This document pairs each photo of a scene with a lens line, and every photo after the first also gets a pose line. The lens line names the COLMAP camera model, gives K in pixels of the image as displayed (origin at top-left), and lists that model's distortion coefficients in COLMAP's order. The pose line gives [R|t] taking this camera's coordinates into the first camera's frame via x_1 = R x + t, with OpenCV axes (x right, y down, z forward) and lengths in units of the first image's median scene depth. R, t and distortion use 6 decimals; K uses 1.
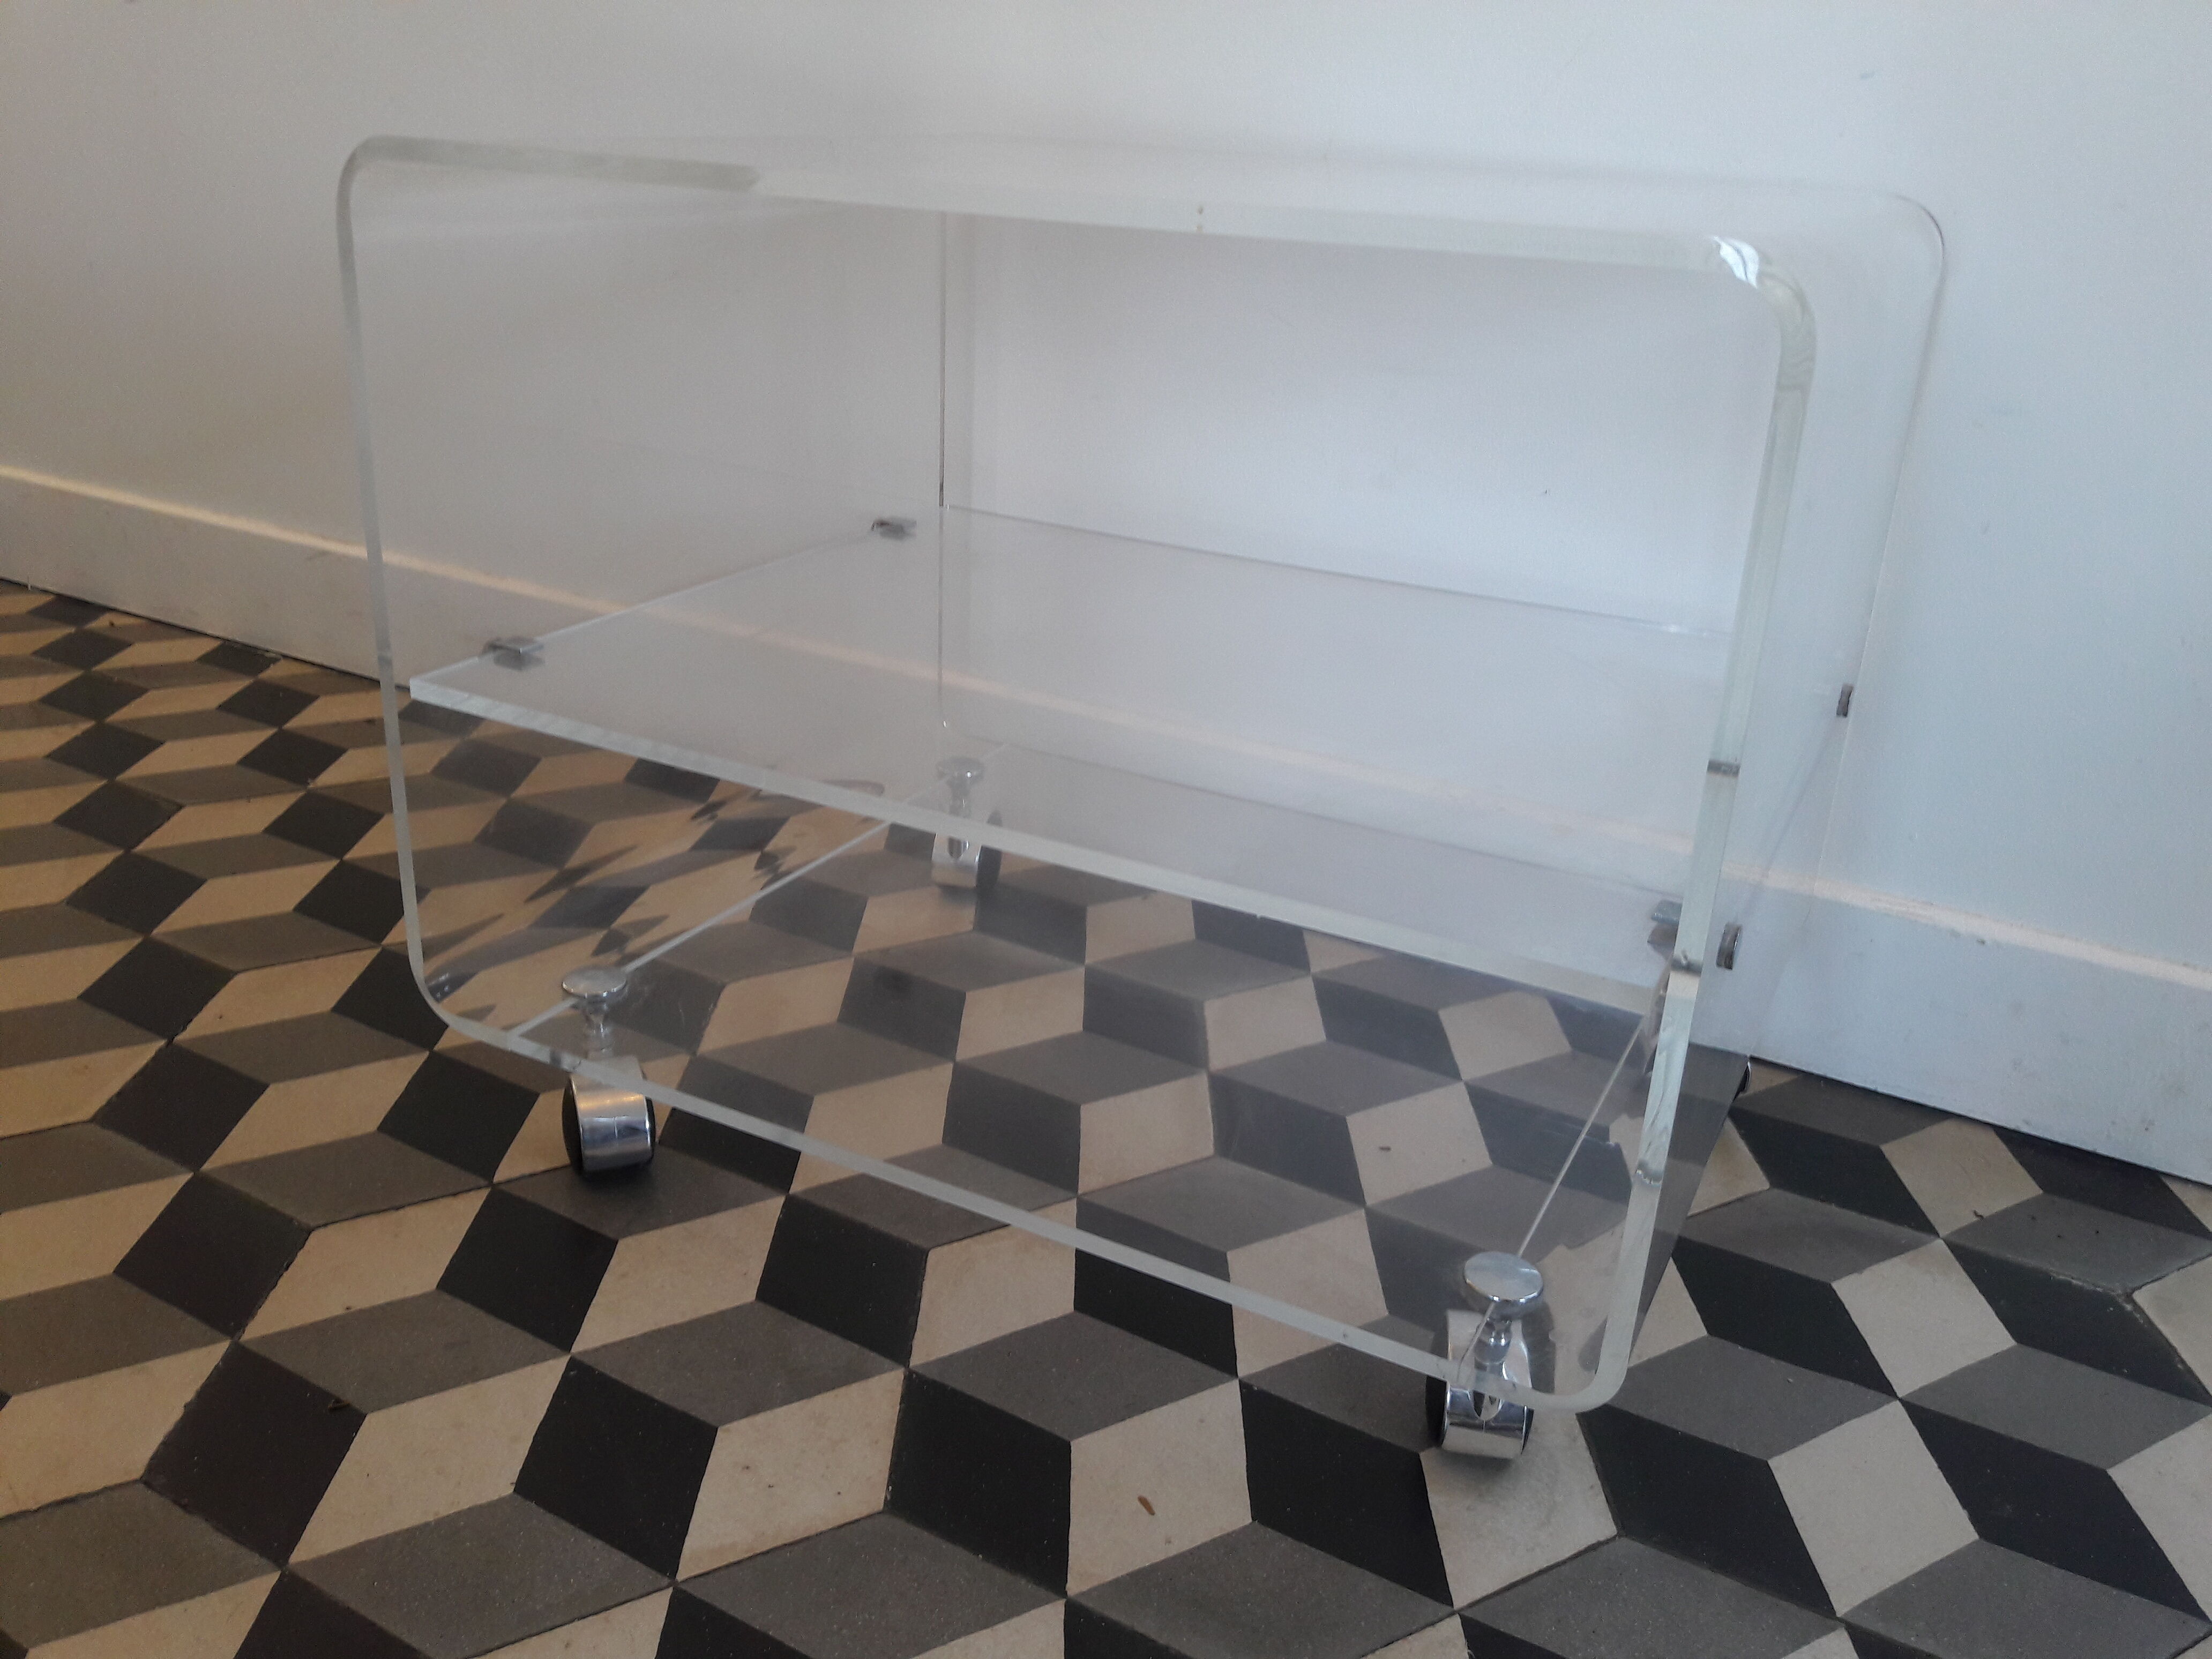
lens RADIAL K [[1826.1, 0, 1106.9], [0, 1826.1, 832.1], [0, 0, 1]] dist [0.015457, -0.023465]
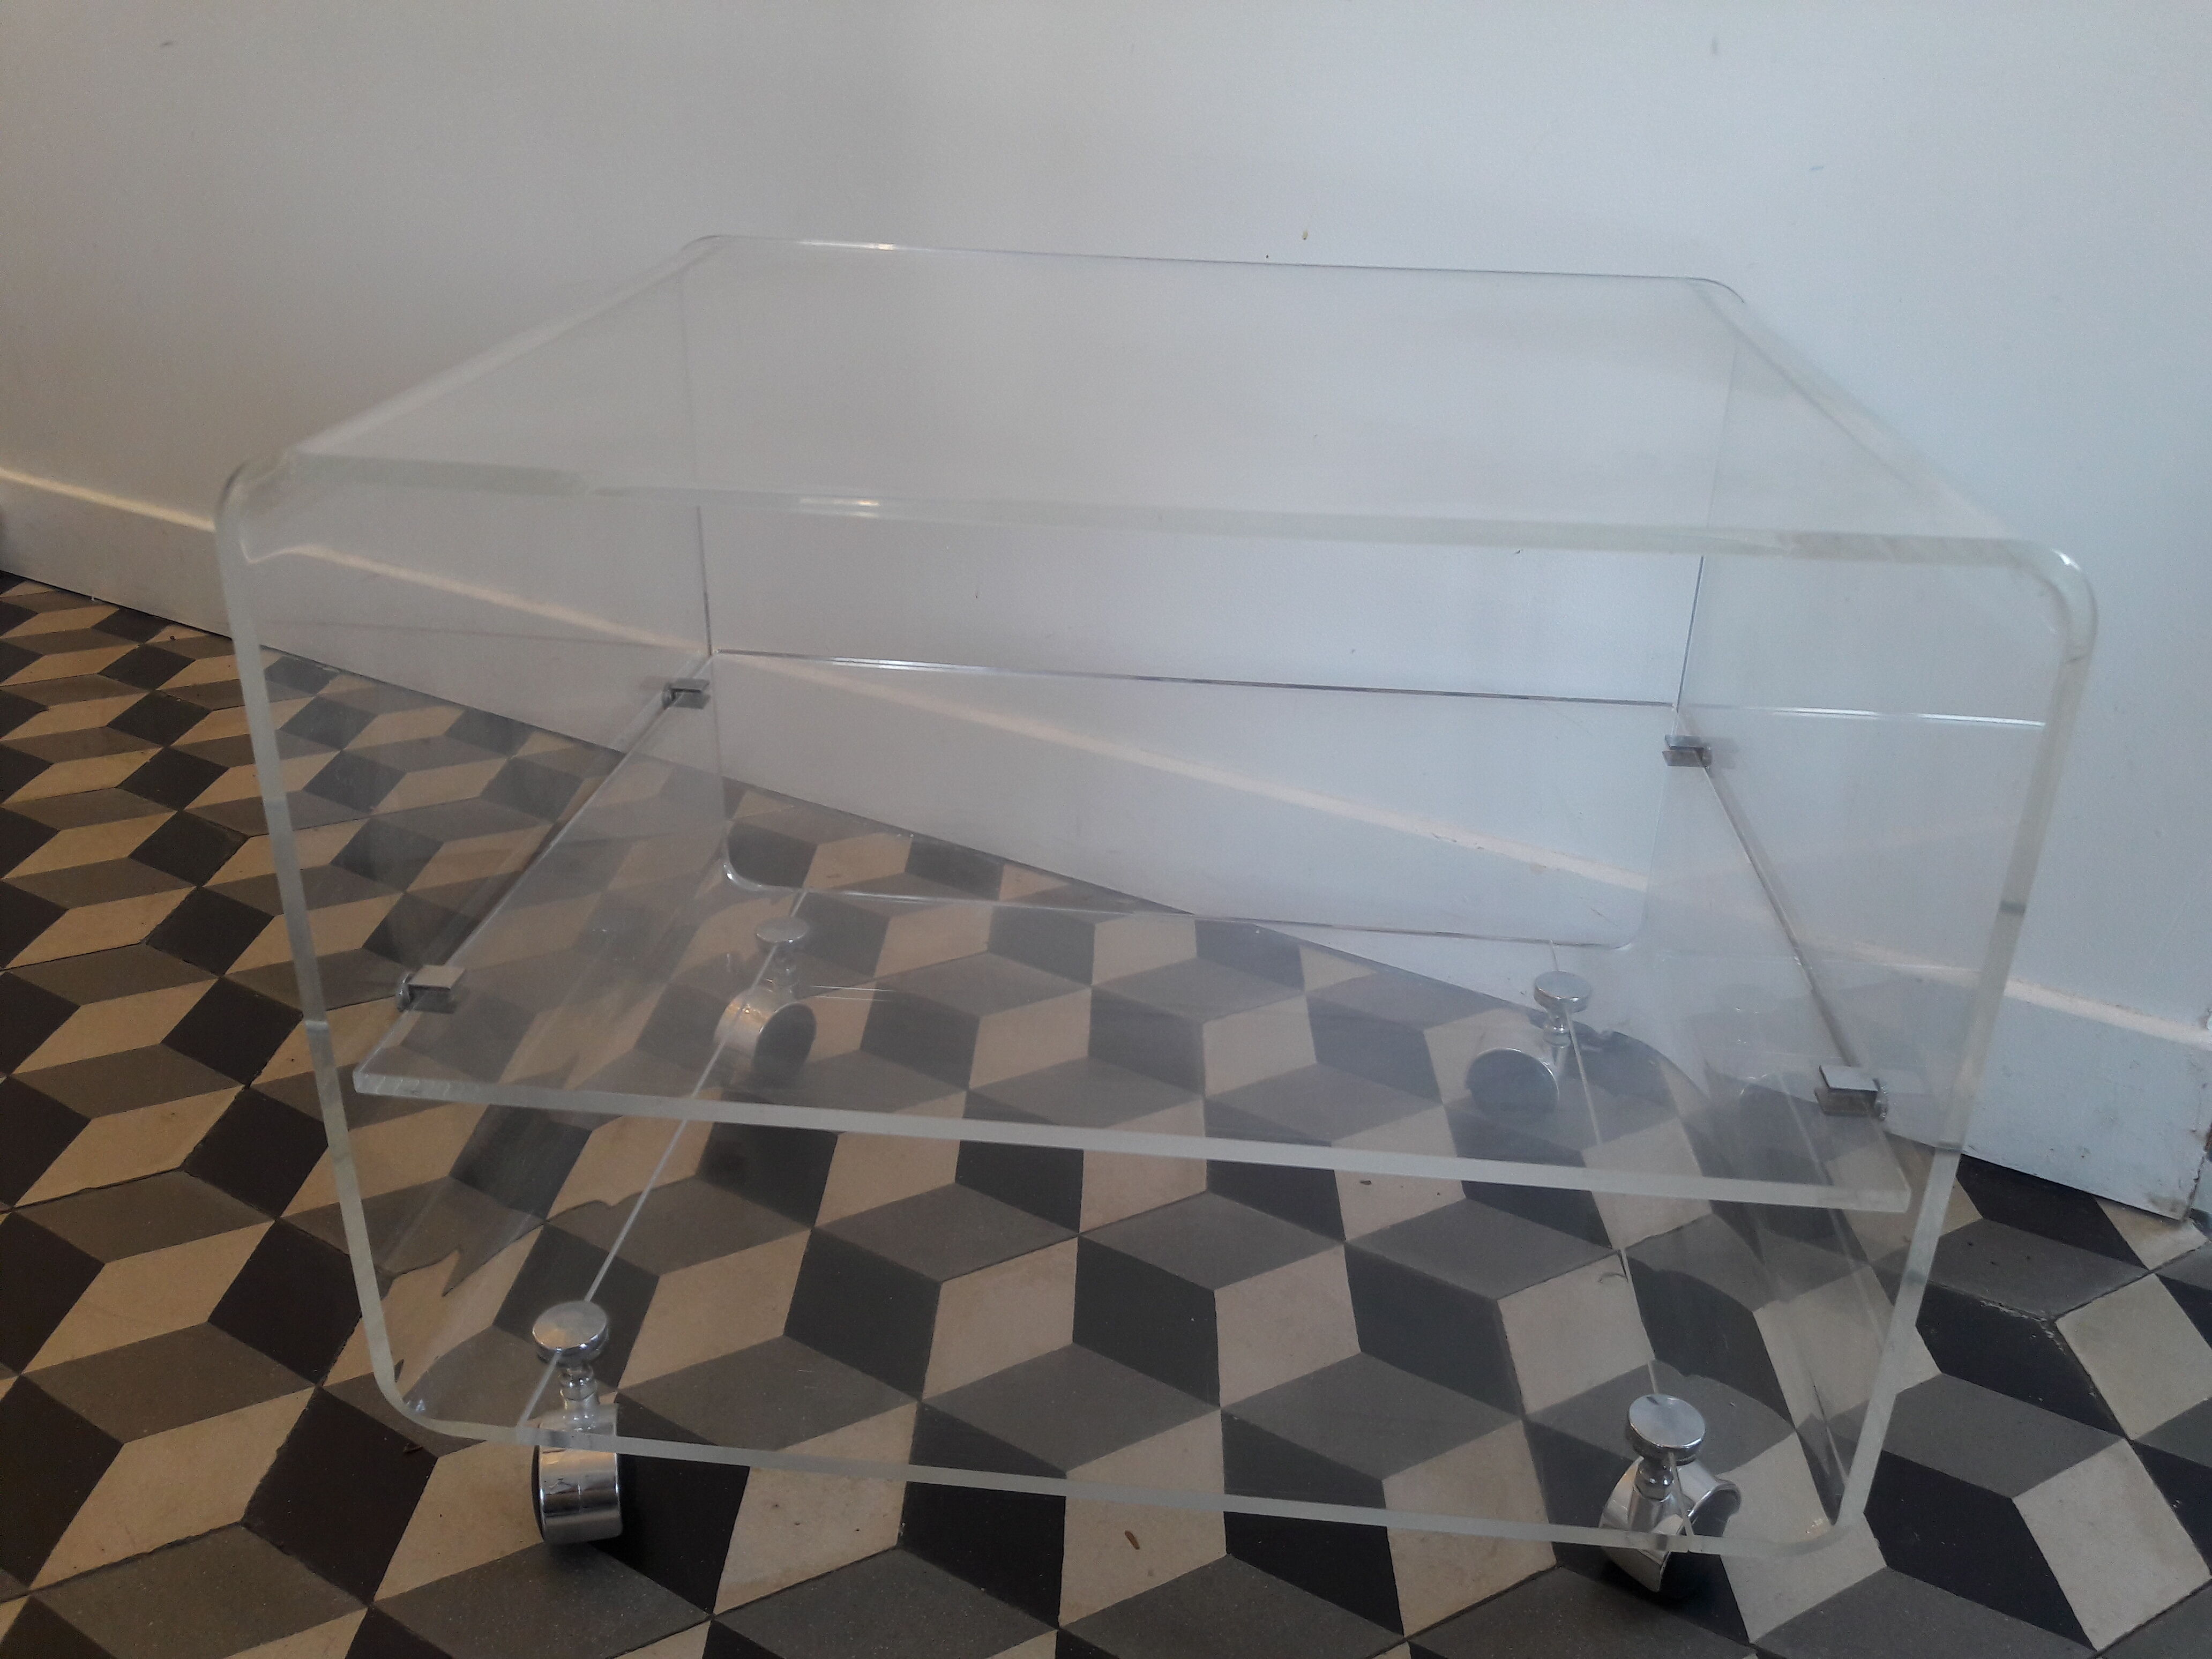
lens RADIAL K [[1826.1, 0, 1106.5], [0, 1826.1, 829.6], [0, 0, 1]] dist [0.015457, -0.023465]
pose [[0.999570, -0.012957, -0.026293, 0.032696], [0.014308, 0.998551, 0.051869, -0.097964], [0.025583, -0.052223, 0.998308, -0.073391]]
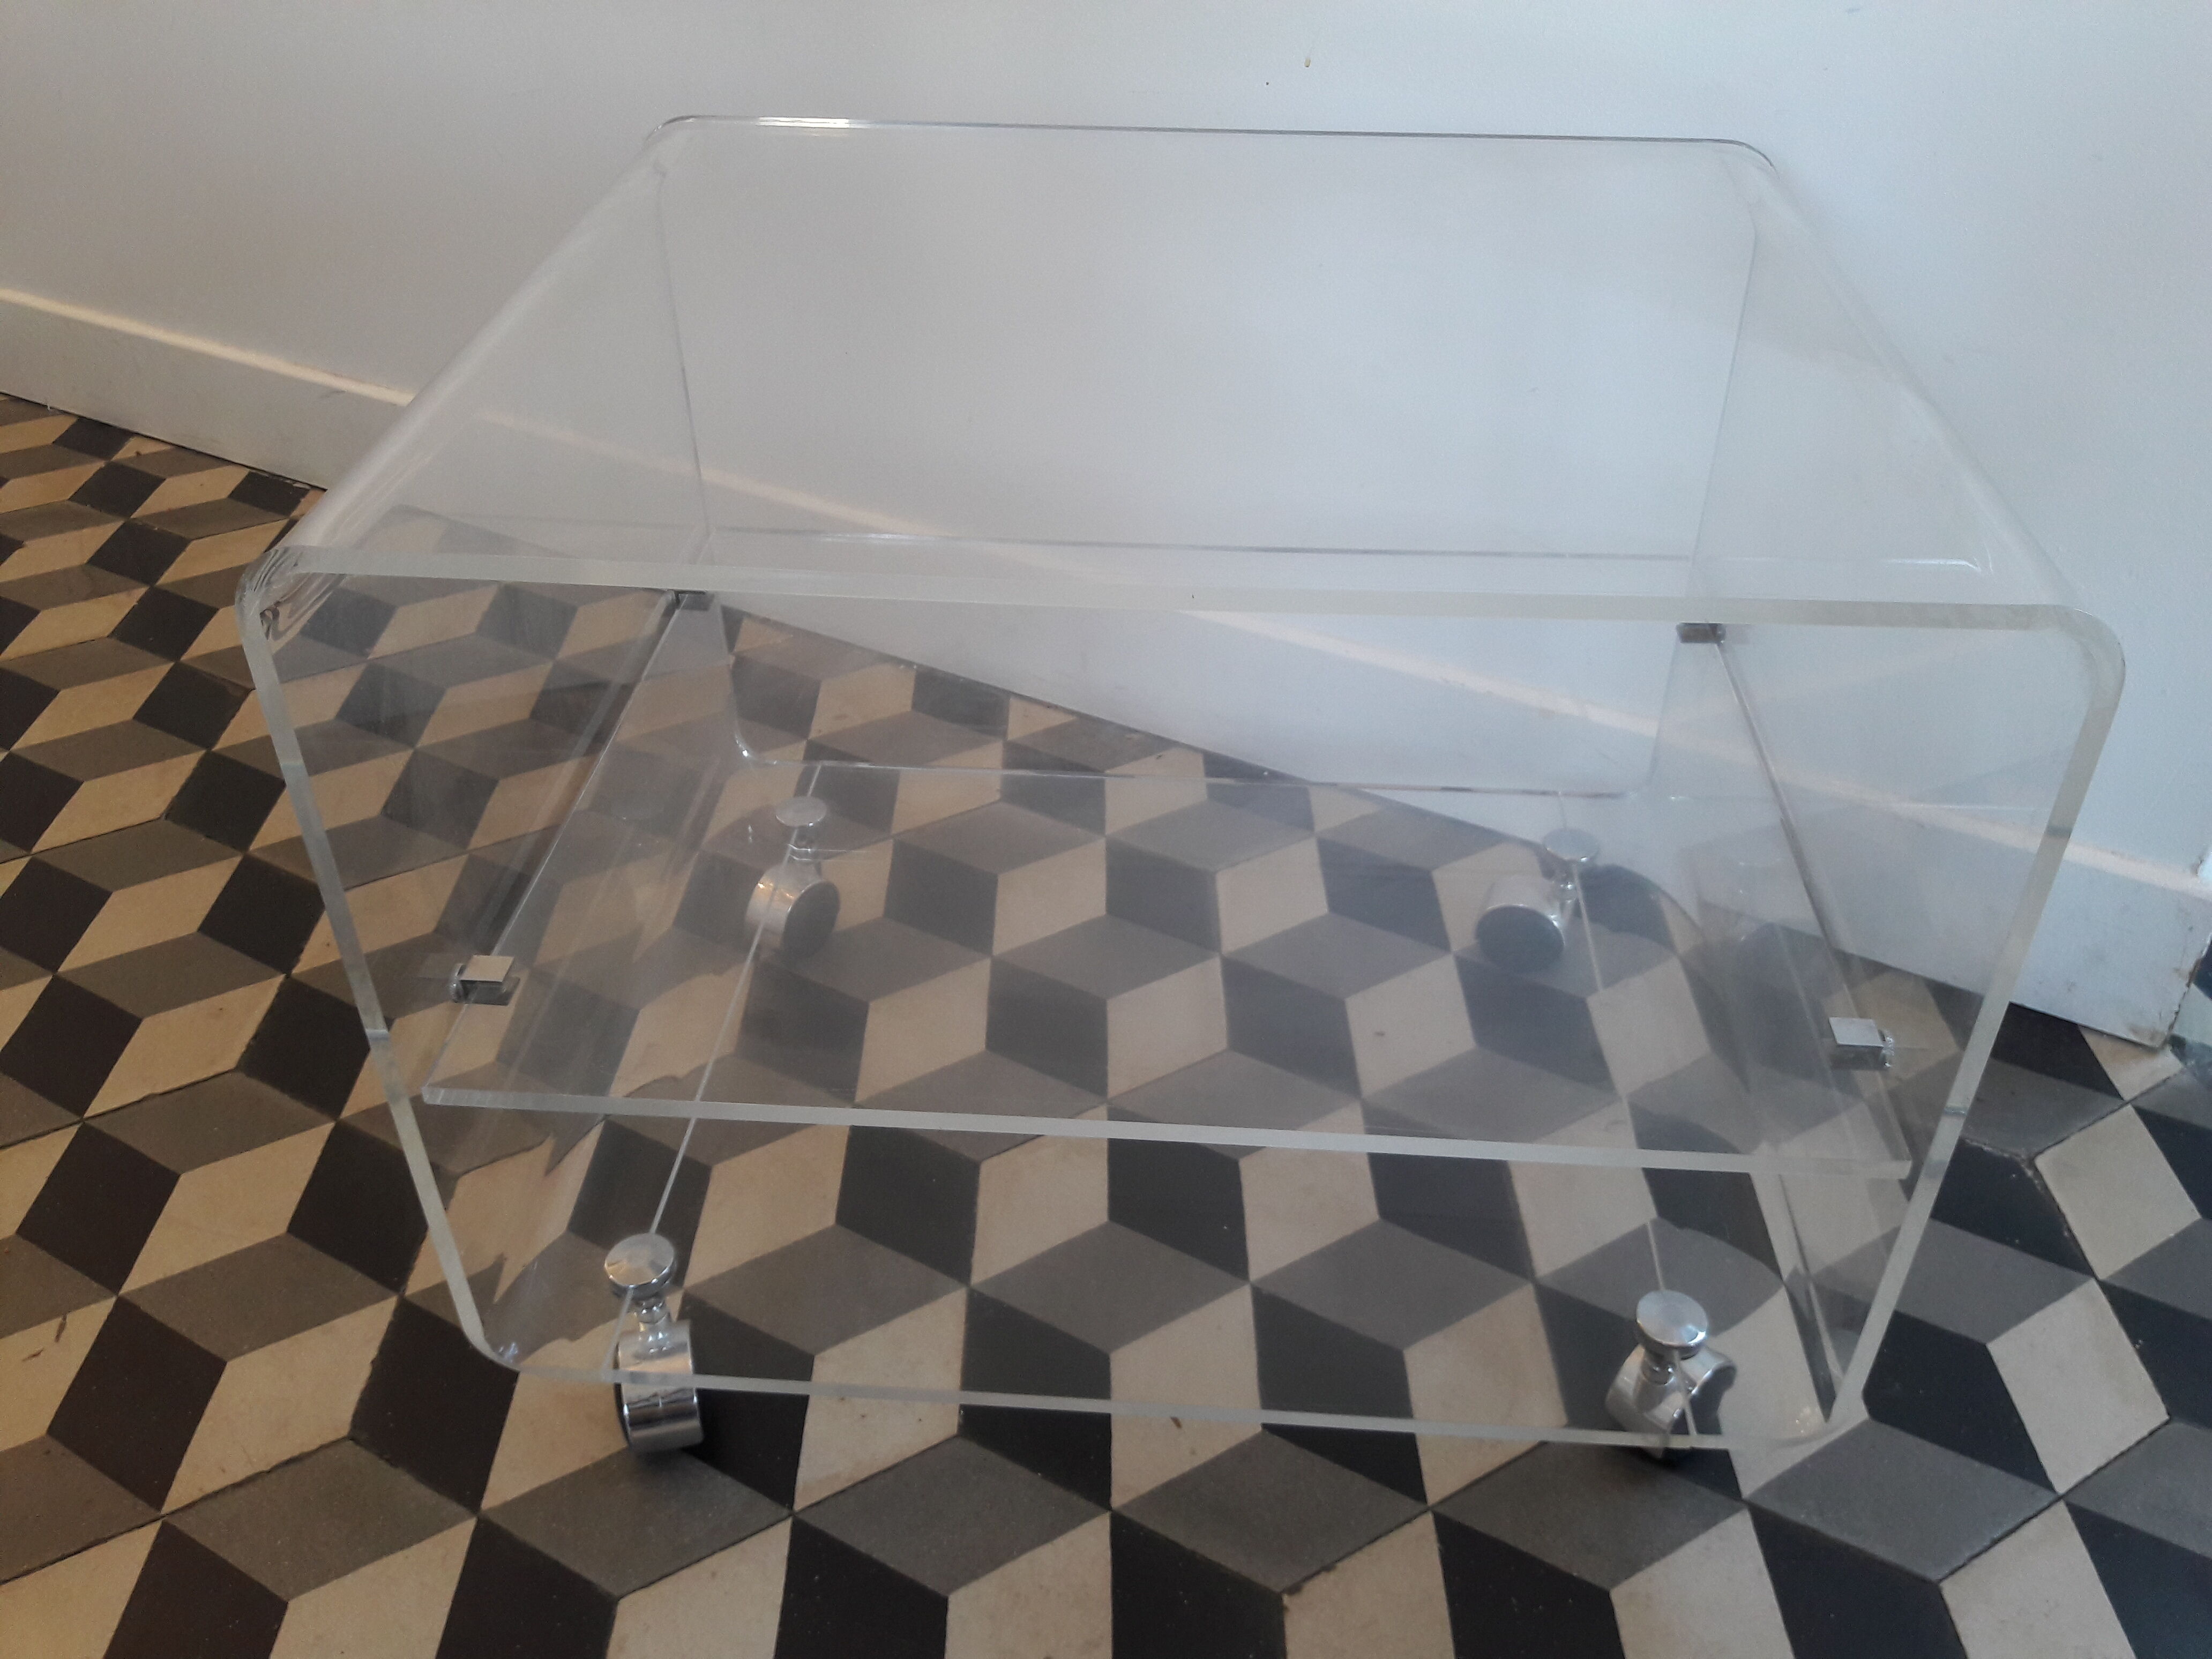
lens RADIAL K [[1826.1, 0, 1105.2], [0, 1826.1, 834.1], [0, 0, 1]] dist [0.015457, -0.023465]
pose [[0.998718, -0.044685, -0.023796, 0.017684], [0.049056, 0.970336, 0.236730, -0.235855], [0.012512, -0.237593, 0.971284, -0.064802]]
